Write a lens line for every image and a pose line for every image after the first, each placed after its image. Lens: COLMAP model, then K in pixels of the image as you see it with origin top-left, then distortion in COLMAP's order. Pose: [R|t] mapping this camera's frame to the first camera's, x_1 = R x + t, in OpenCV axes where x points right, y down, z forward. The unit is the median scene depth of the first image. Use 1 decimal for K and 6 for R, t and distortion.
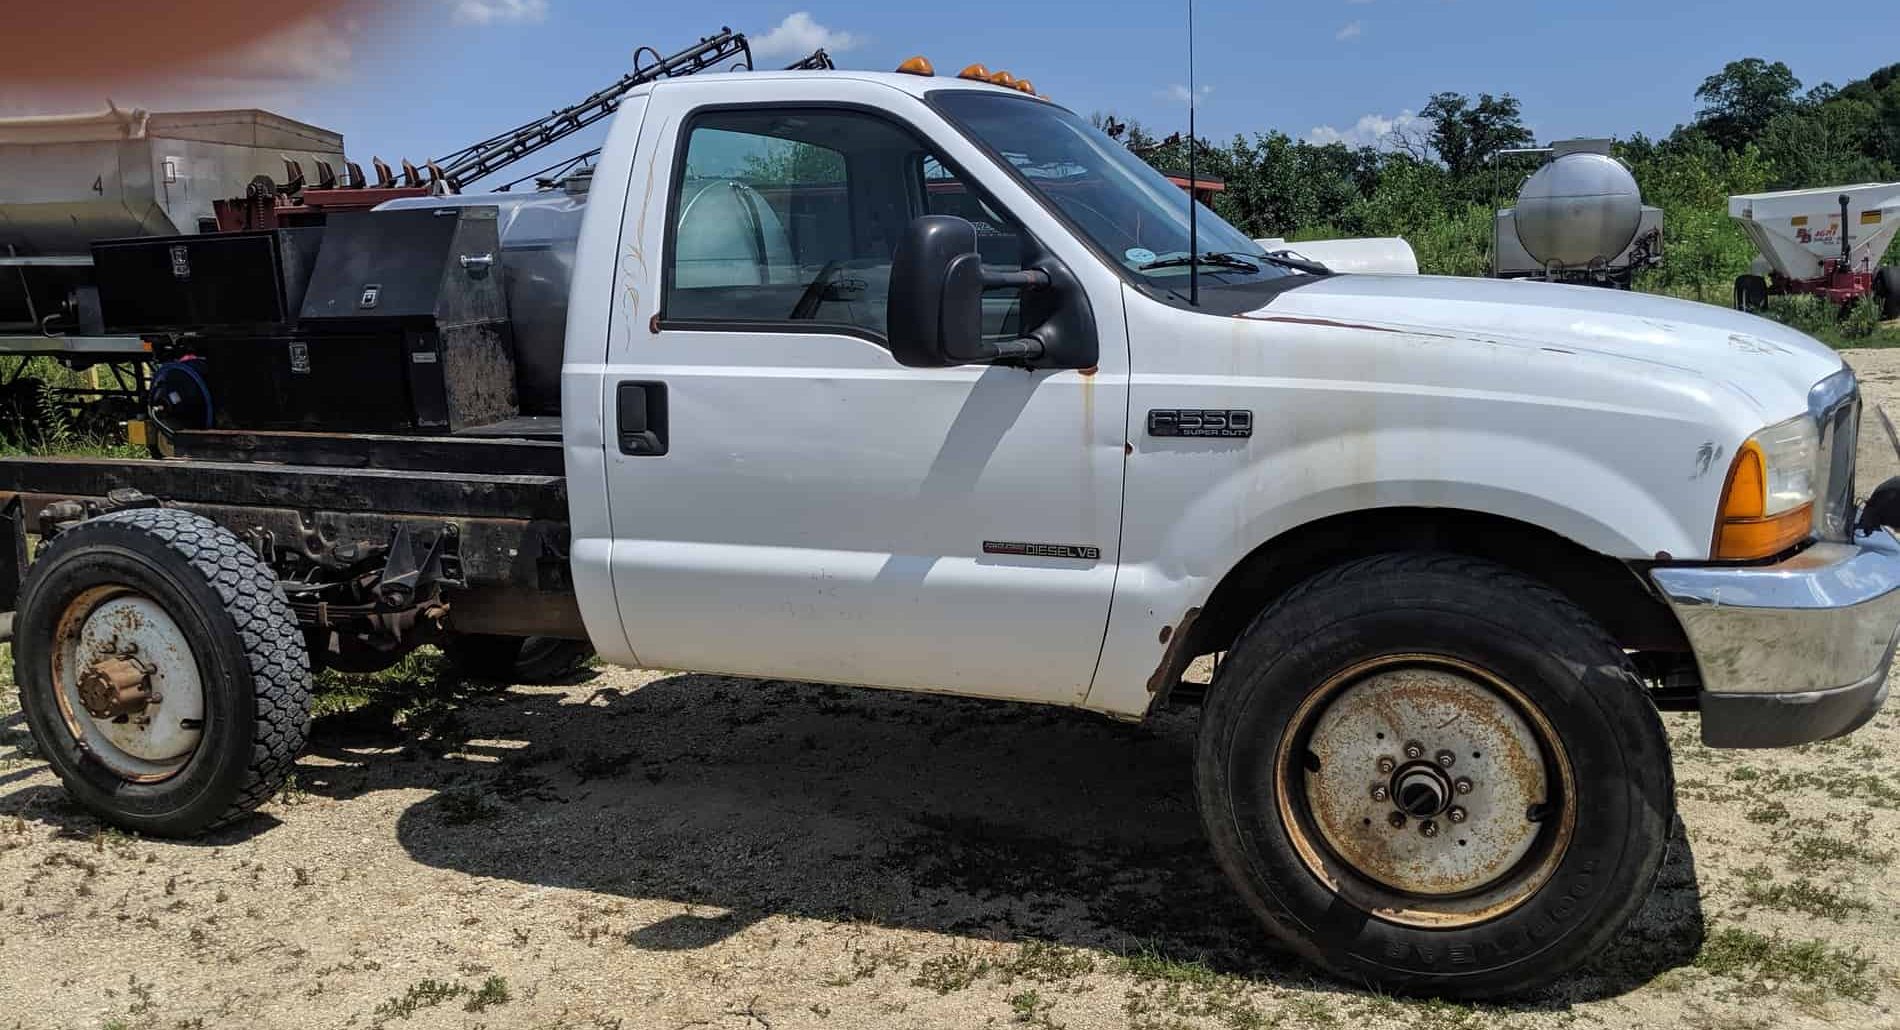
lens RADIAL K [[1535.3, 0, 955.3], [0, 1535.3, 530.0], [0, 0, 1]] dist [0.025866, -0.052931]
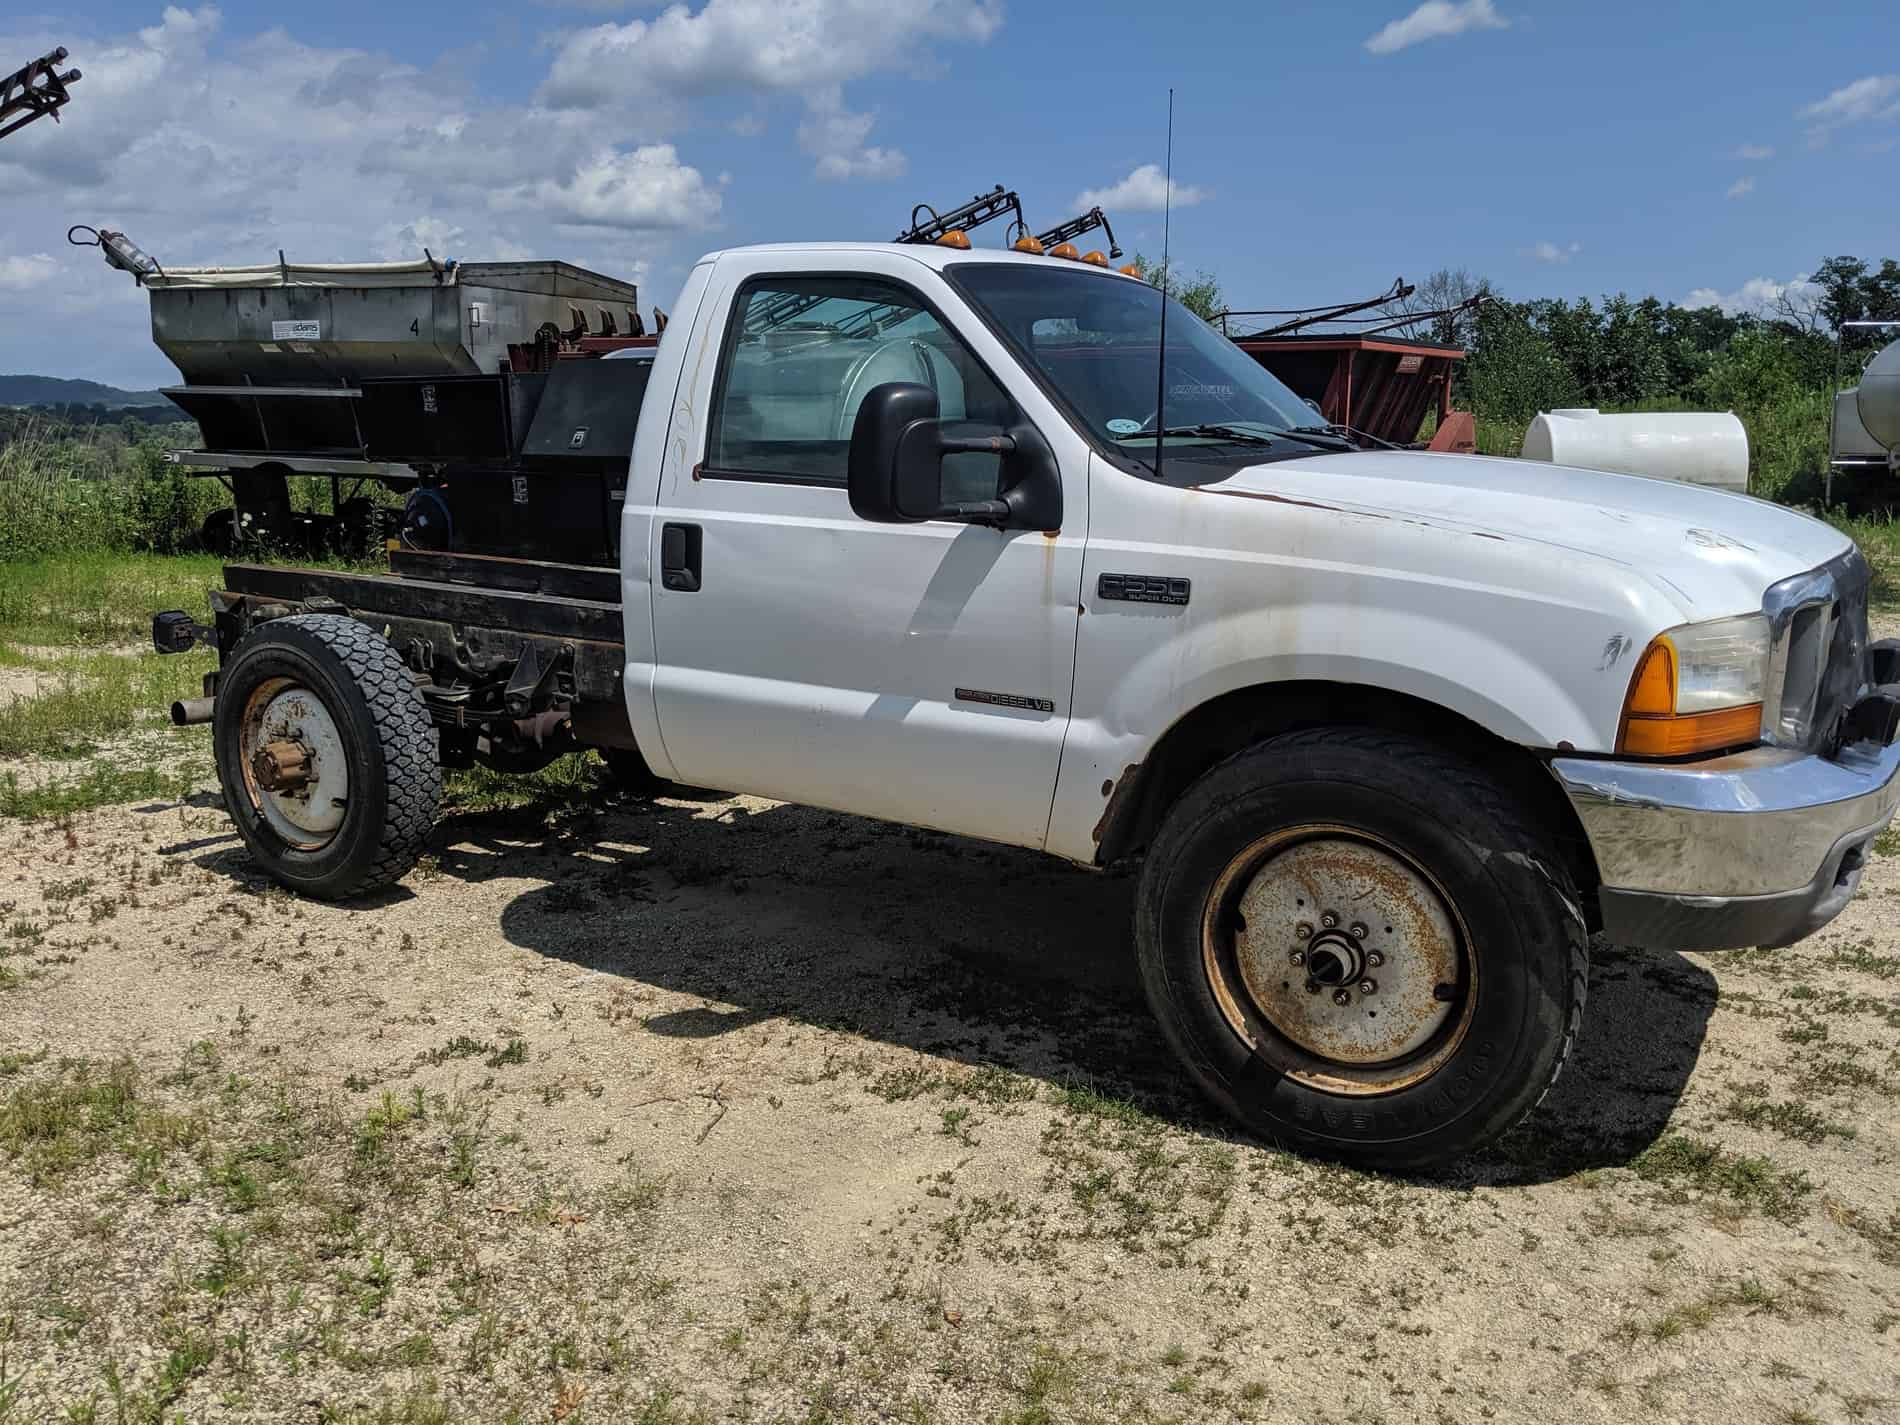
lens RADIAL K [[1529.4, 0, 951.5], [0, 1529.4, 709.7], [0, 0, 1]] dist [0.043139, -0.082109]
pose [[0.977149, 0.072107, -0.199953, 0.215843], [-0.068897, 0.997359, 0.022976, -0.001778], [0.201082, -0.008675, 0.979536, -0.043623]]
